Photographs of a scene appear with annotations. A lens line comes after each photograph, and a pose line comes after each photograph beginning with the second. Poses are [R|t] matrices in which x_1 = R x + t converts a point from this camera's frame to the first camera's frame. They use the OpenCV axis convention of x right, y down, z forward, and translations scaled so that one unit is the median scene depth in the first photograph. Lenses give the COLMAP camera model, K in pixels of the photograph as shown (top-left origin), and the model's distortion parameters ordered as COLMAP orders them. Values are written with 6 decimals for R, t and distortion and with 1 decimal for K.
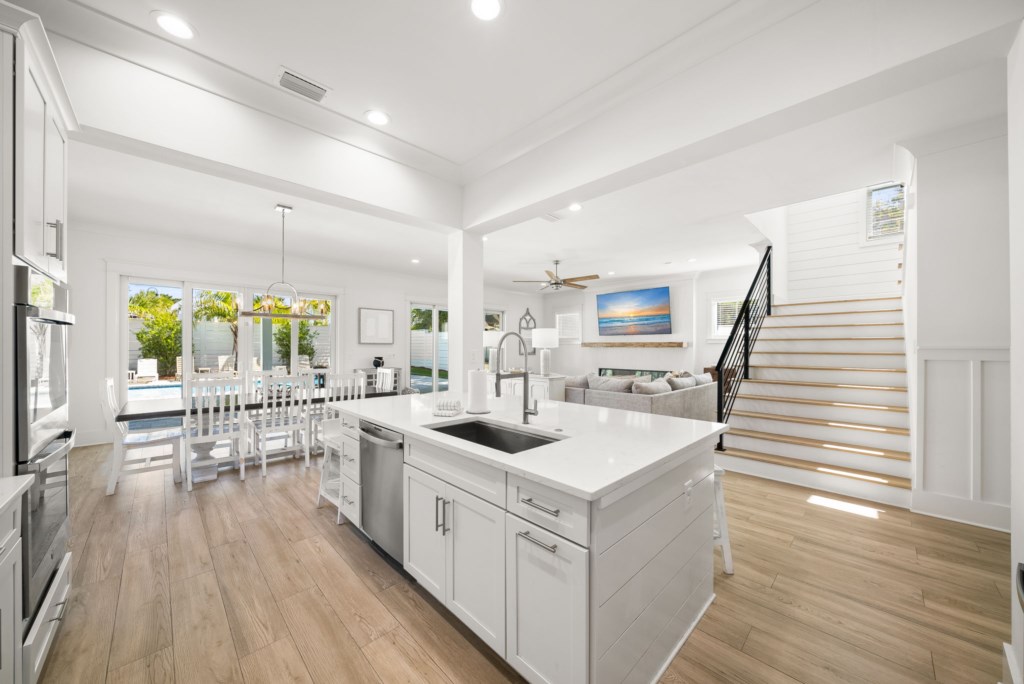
lens RADIAL K [[363.7, 0, 508.1], [0, 363.7, 348.6], [0, 0, 1]] dist [-0.000638, -0.000129]
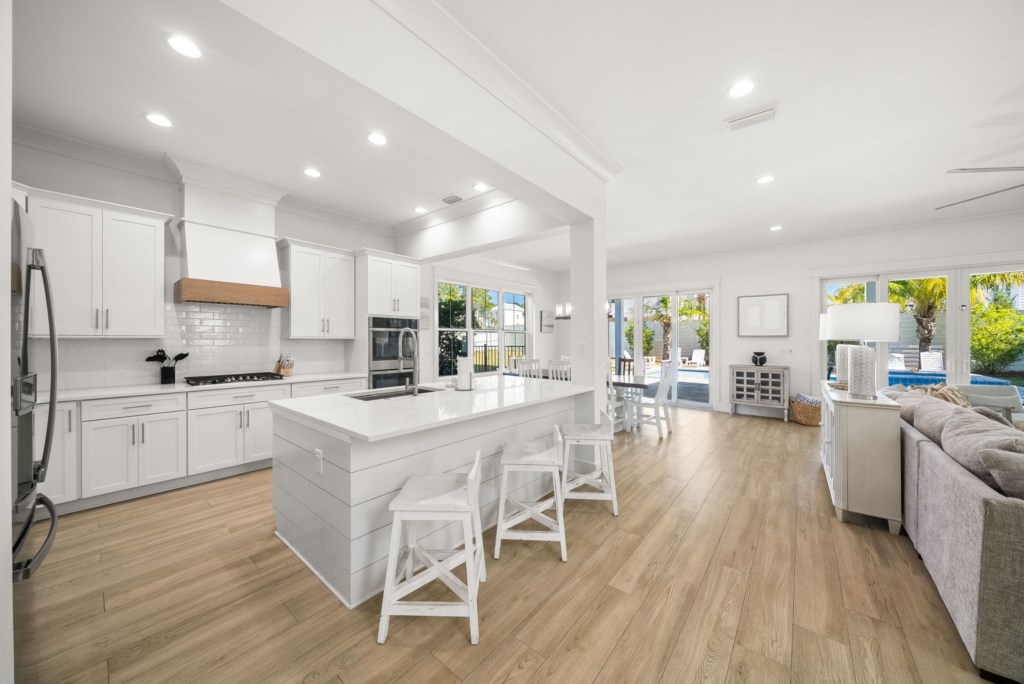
lens RADIAL K [[350.4, 0, 512.0], [0, 350.4, 342.0], [0, 0, 1]] dist [-0.000470, -0.000058]
pose [[0.117165, 0.004807, -0.993101, 1.464788], [-0.005752, 0.999975, 0.004161, -0.000602], [0.993096, 0.005225, 0.117190, 1.274867]]
